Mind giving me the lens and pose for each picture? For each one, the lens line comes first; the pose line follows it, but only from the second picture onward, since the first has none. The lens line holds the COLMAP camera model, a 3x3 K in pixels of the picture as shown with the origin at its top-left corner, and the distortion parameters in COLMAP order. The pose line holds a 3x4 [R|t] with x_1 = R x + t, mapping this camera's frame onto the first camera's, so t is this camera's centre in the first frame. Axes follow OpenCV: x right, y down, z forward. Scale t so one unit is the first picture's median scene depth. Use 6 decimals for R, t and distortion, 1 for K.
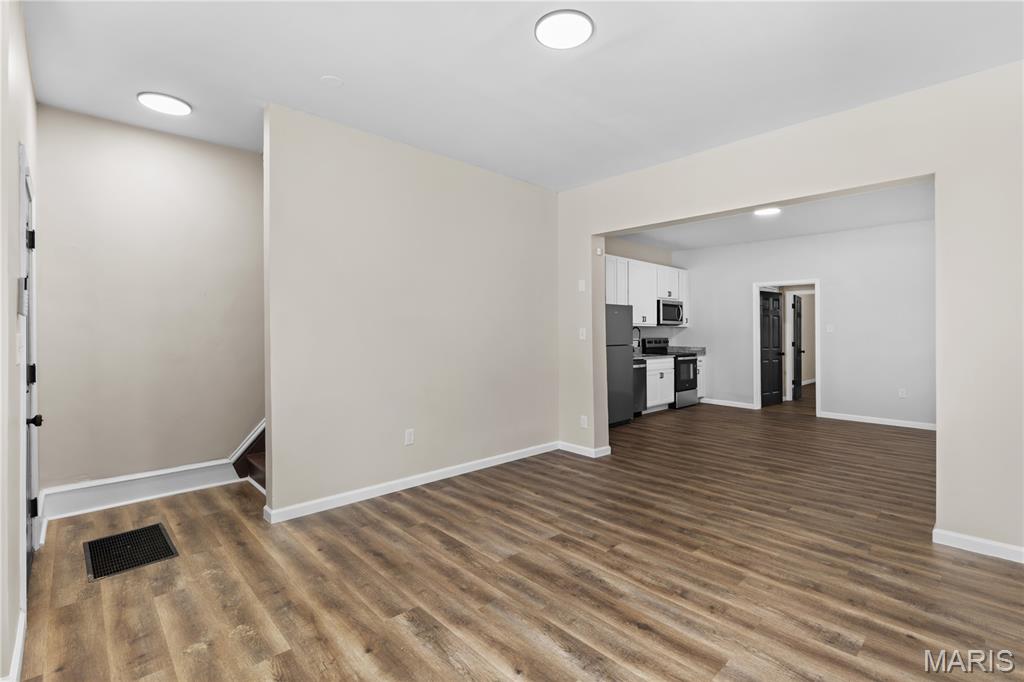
lens RADIAL K [[467.6, 0, 516.6], [0, 467.6, 332.4], [0, 0, 1]] dist [0.002496, 0.000919]
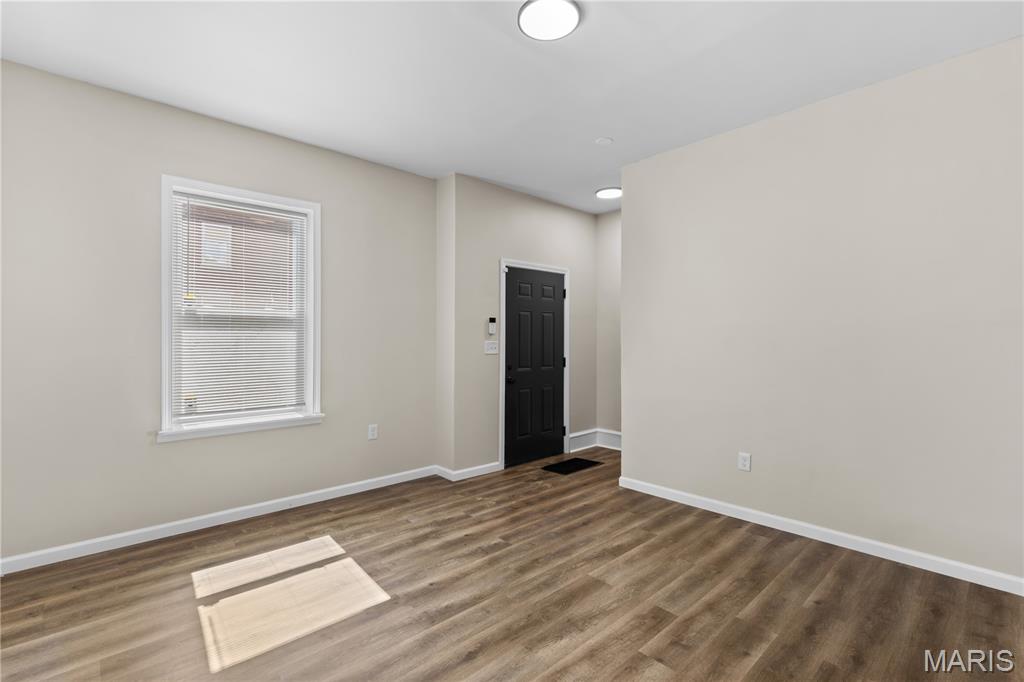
lens RADIAL K [[467.6, 0, 514.4], [0, 467.6, 340.8], [0, 0, 1]] dist [0.002496, 0.000919]
pose [[-0.015287, -0.000260, -0.999883, 0.871158], [-0.007742, 0.999970, -0.000141, 0.006969], [0.999853, 0.007739, -0.015289, 0.800702]]
